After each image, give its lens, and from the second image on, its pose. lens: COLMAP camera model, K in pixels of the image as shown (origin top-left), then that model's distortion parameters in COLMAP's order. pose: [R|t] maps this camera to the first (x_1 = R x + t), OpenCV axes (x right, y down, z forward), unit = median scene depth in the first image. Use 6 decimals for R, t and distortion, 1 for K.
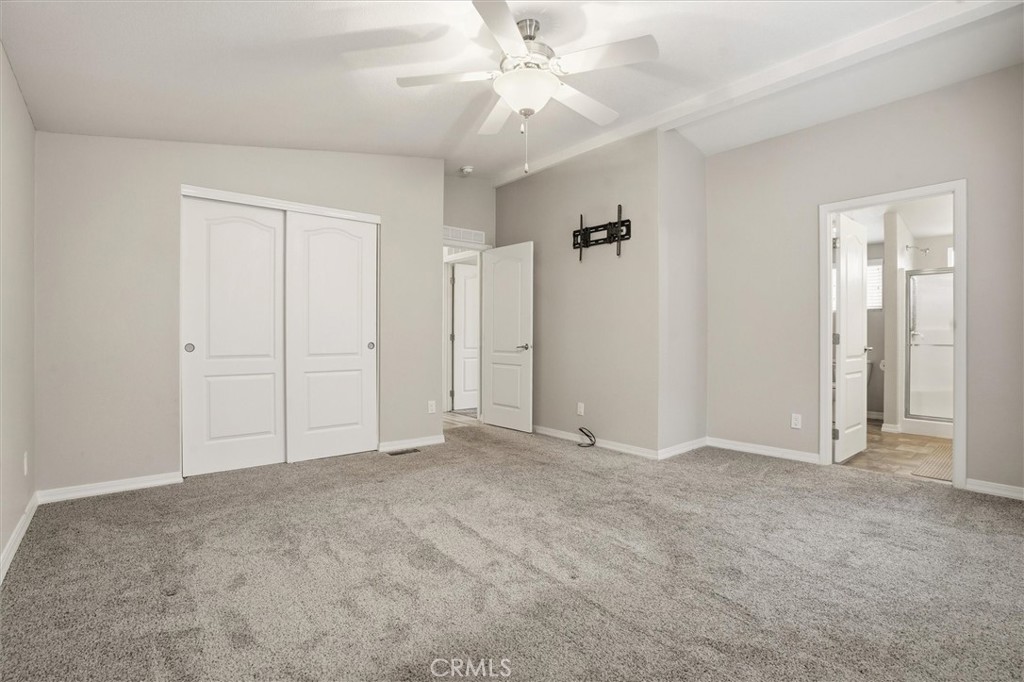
lens RADIAL K [[493.4, 0, 505.9], [0, 493.4, 336.4], [0, 0, 1]] dist [-0.059934, 0.021975]
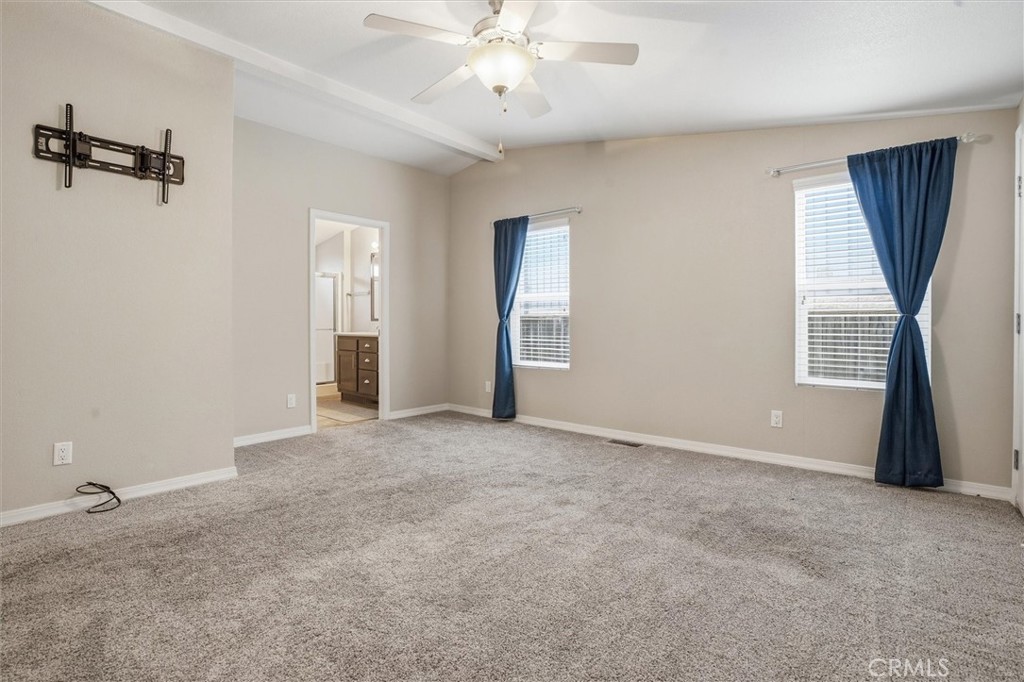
lens RADIAL K [[493.4, 0, 505.9], [0, 493.4, 336.4], [0, 0, 1]] dist [-0.059934, 0.021975]
pose [[-0.180158, -0.028602, 0.983222, -0.515621], [-0.000655, 0.999580, 0.028958, -0.000992], [-0.983638, 0.004573, -0.180101, 0.666294]]
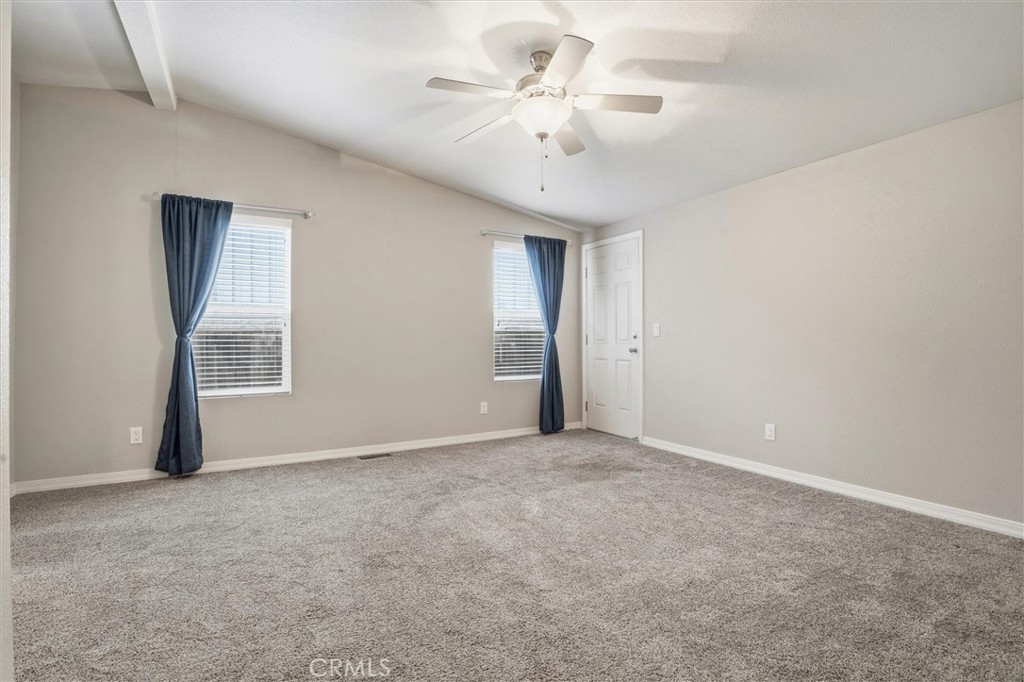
lens RADIAL K [[493.4, 0, 505.9], [0, 493.4, 336.4], [0, 0, 1]] dist [-0.059934, 0.021975]
pose [[-0.990834, 0.000464, 0.135082, -0.015483], [-0.000434, 0.999978, -0.006616, 0.001461], [-0.135082, -0.006614, -0.990812, 1.199814]]
